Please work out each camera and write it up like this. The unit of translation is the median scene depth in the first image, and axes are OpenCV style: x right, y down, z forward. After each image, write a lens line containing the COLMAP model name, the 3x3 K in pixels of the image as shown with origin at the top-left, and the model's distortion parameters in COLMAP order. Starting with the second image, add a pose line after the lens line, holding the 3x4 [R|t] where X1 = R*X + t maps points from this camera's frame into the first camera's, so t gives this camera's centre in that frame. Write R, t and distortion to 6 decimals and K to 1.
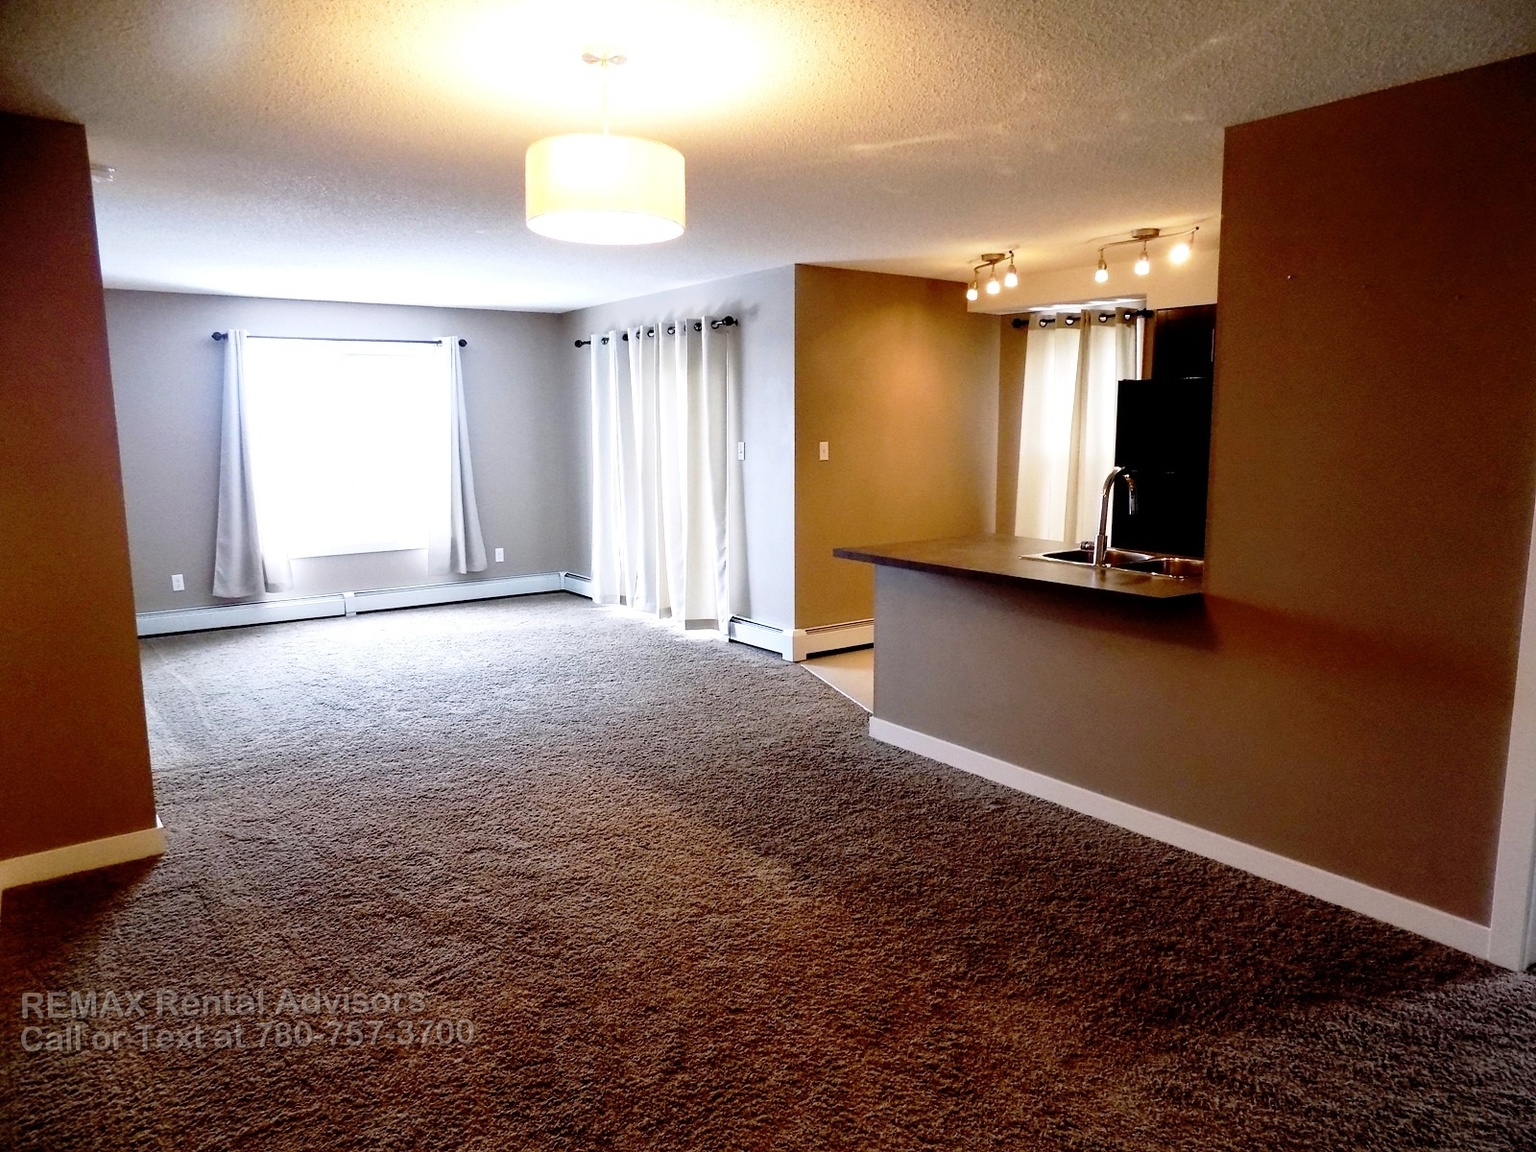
lens RADIAL K [[1030.4, 0, 765.9], [0, 1030.4, 573.6], [0, 0, 1]] dist [-0.018471, 0.010146]
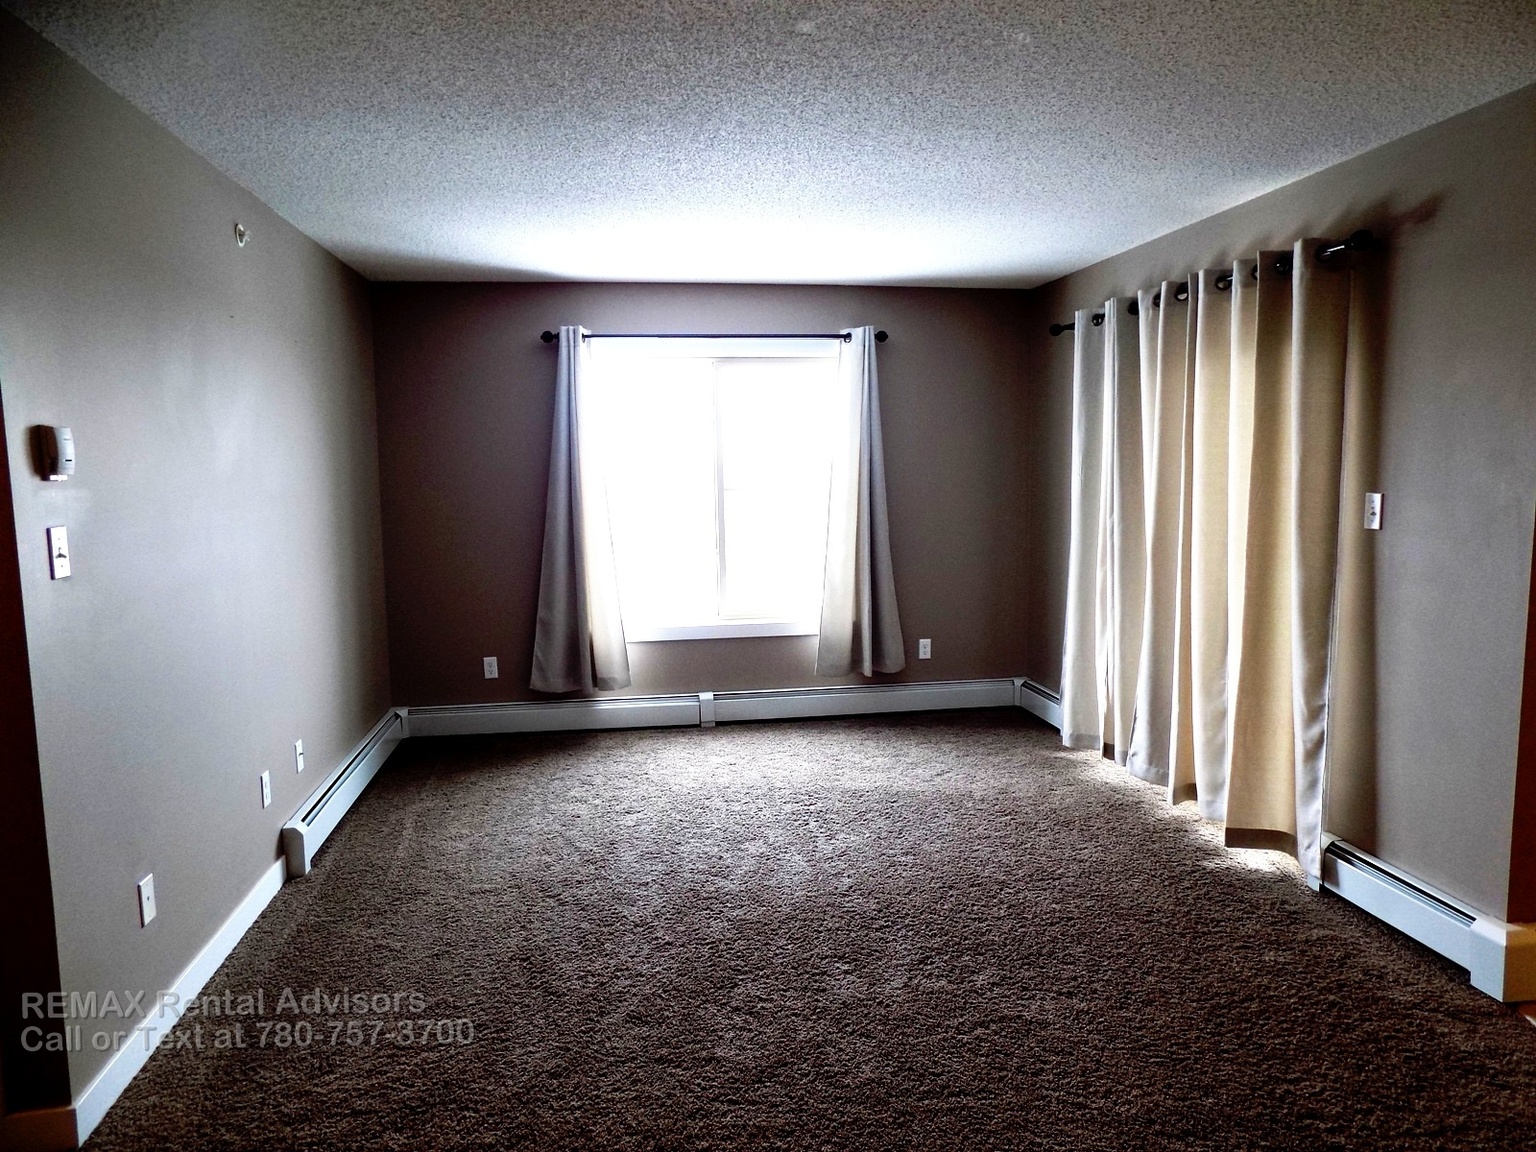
lens RADIAL K [[1030.4, 0, 782.3], [0, 1030.4, 541.3], [0, 0, 1]] dist [-0.018471, 0.010146]
pose [[0.895700, 0.034661, -0.443307, -0.053026], [-0.061293, 0.997065, -0.045885, -0.060558], [0.440415, 0.068270, 0.895195, 0.410209]]
